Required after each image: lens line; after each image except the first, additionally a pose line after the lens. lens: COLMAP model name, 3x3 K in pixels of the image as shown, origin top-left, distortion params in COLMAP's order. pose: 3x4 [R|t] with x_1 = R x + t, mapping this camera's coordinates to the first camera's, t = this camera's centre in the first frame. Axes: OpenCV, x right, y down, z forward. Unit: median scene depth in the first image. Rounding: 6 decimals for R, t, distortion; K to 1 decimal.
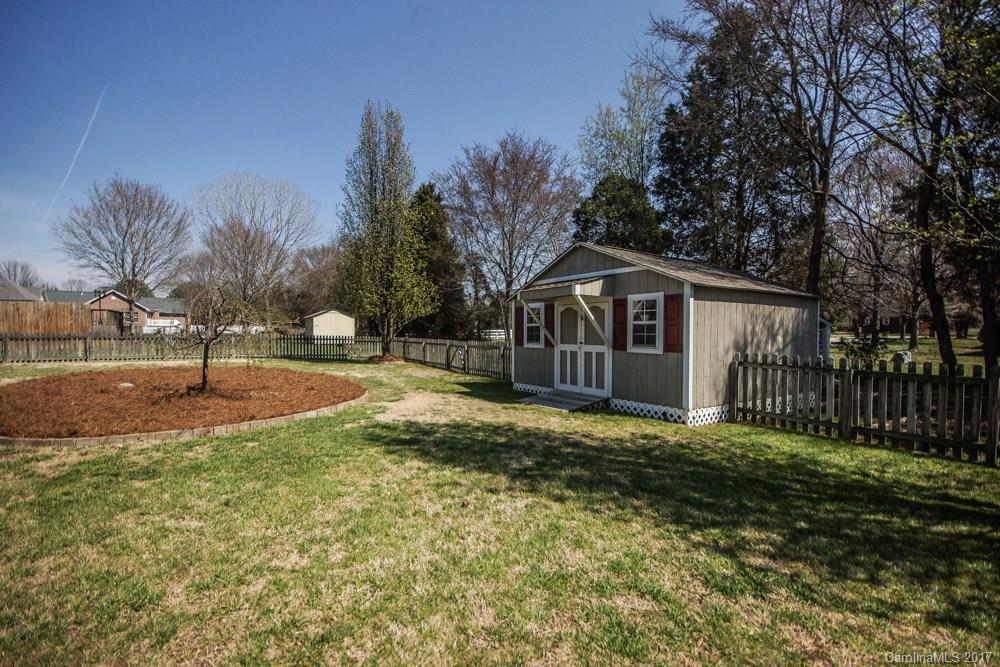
lens RADIAL K [[435.5, 0, 495.6], [0, 435.5, 340.7], [0, 0, 1]] dist [0.001961, 0.000020]
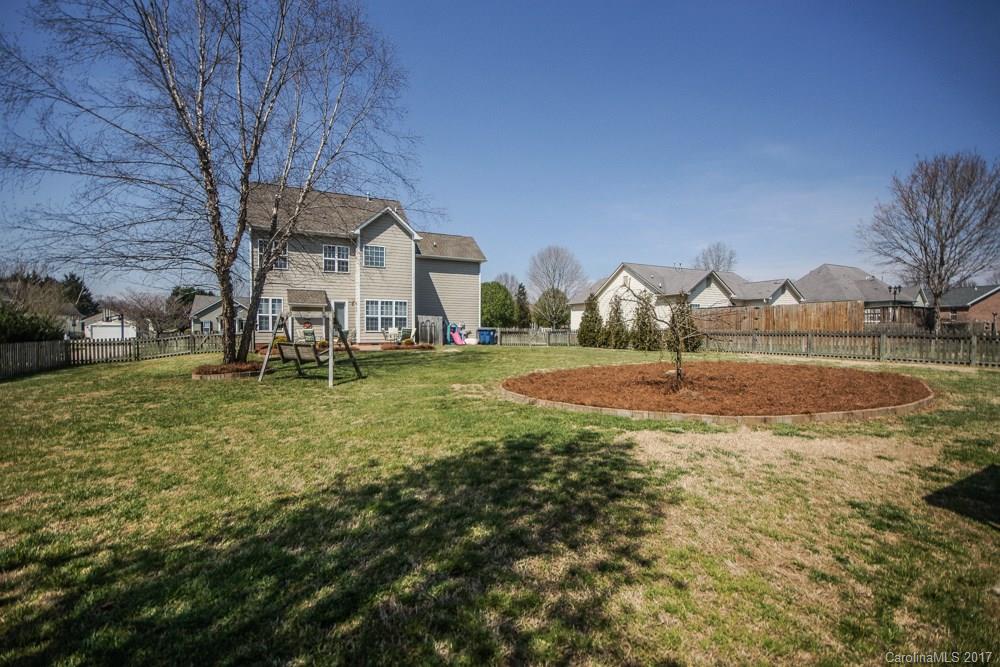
lens RADIAL K [[435.5, 0, 495.6], [0, 435.5, 340.7], [0, 0, 1]] dist [0.001961, 0.000020]
pose [[-0.098298, 0.025064, -0.994841, 0.826875], [-0.022397, 0.999374, 0.027391, -0.011818], [0.994905, 0.024974, -0.097675, 1.239008]]
